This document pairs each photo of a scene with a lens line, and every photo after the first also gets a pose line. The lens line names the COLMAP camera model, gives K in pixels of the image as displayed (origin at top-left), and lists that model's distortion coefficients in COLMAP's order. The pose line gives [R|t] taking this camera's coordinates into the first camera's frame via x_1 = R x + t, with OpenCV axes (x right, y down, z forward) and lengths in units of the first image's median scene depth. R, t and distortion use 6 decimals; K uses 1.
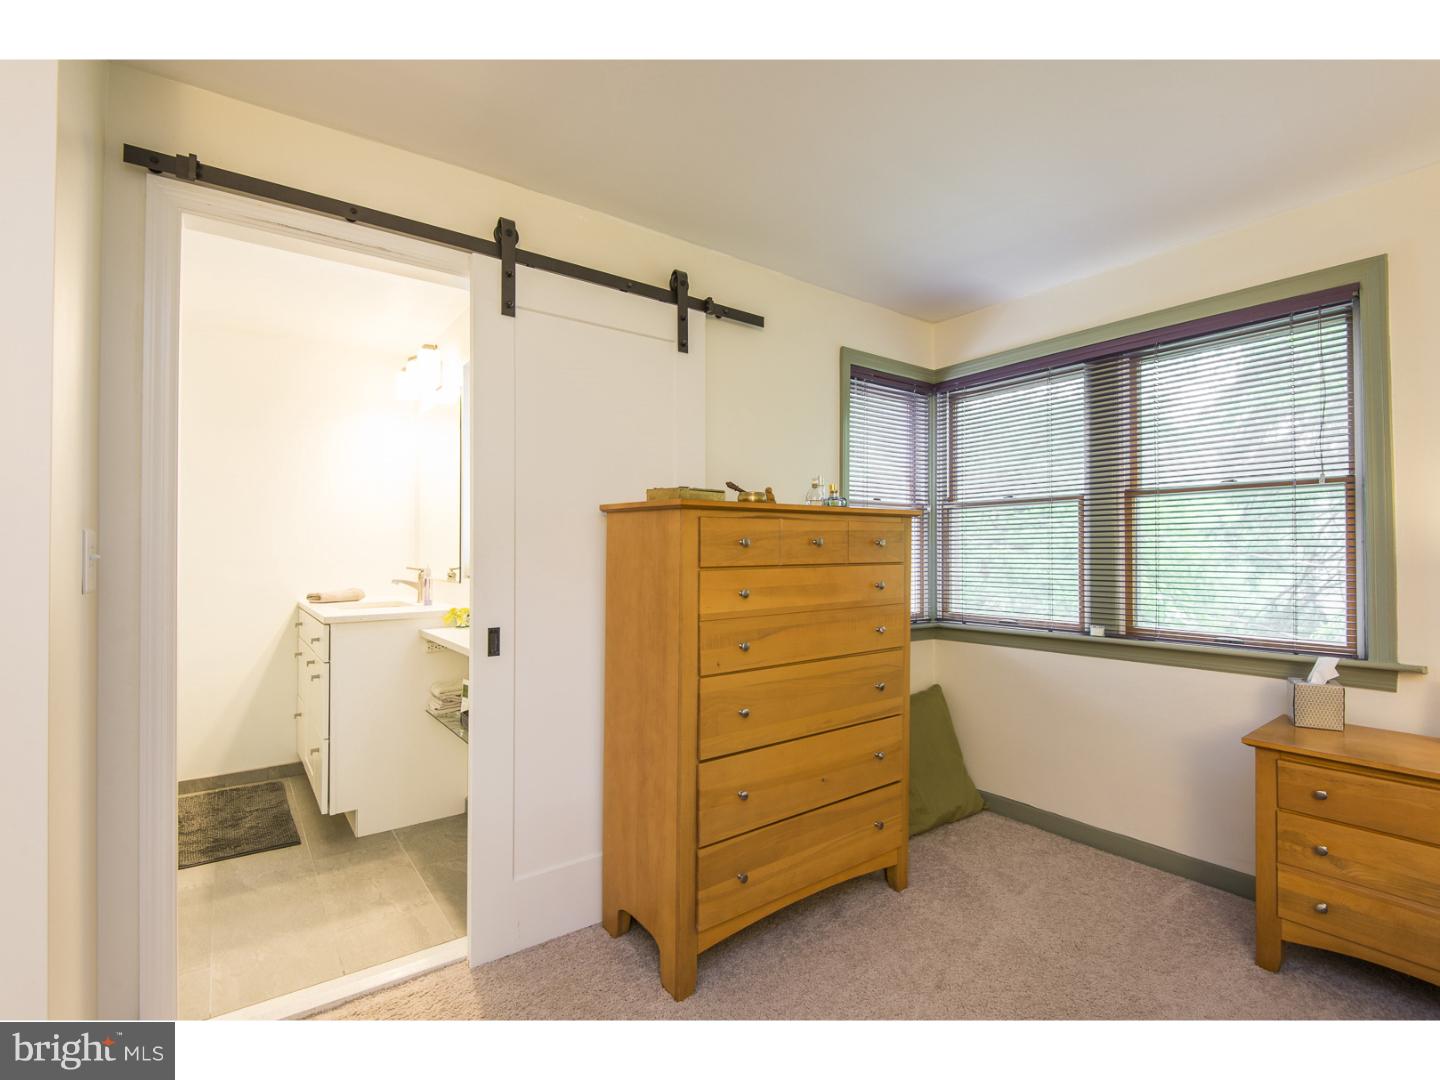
lens RADIAL K [[691.0, 0, 727.2], [0, 691.0, 539.3], [0, 0, 1]] dist [-0.002191, 0.000146]
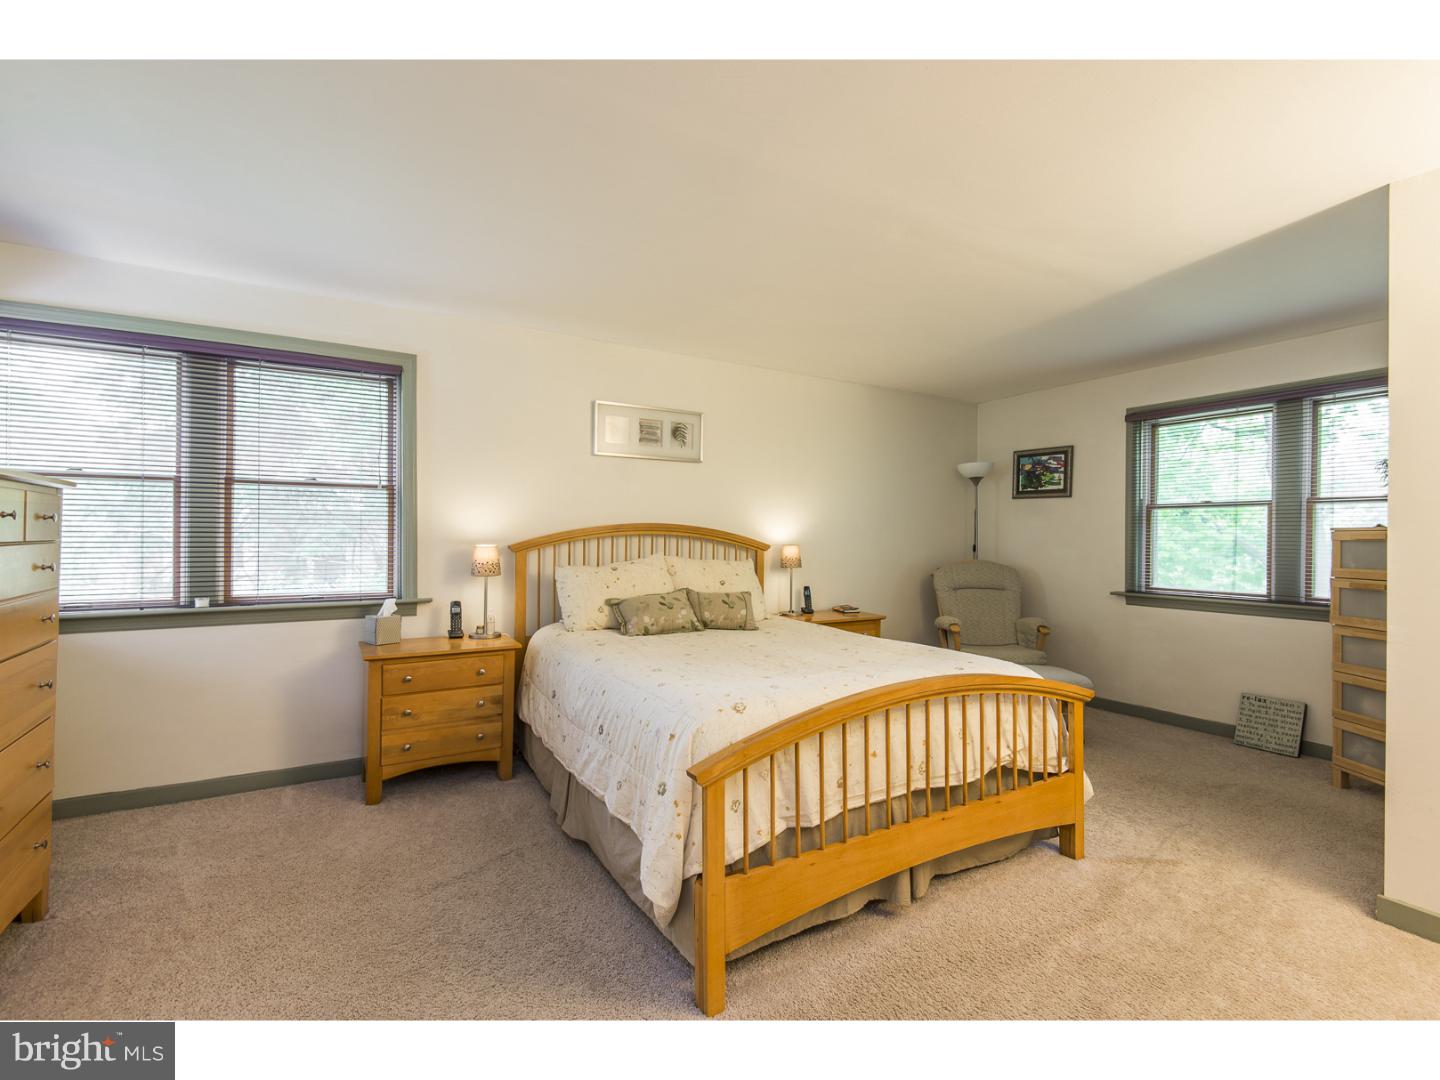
lens RADIAL K [[653.9, 0, 717.8], [0, 653.9, 541.1], [0, 0, 1]] dist [0.017921, -0.010276]
pose [[0.097399, 0.004194, 0.995237, -0.502639], [-0.020893, 0.999779, -0.002169, 0.023367], [-0.995026, -0.020583, 0.097465, 0.092984]]
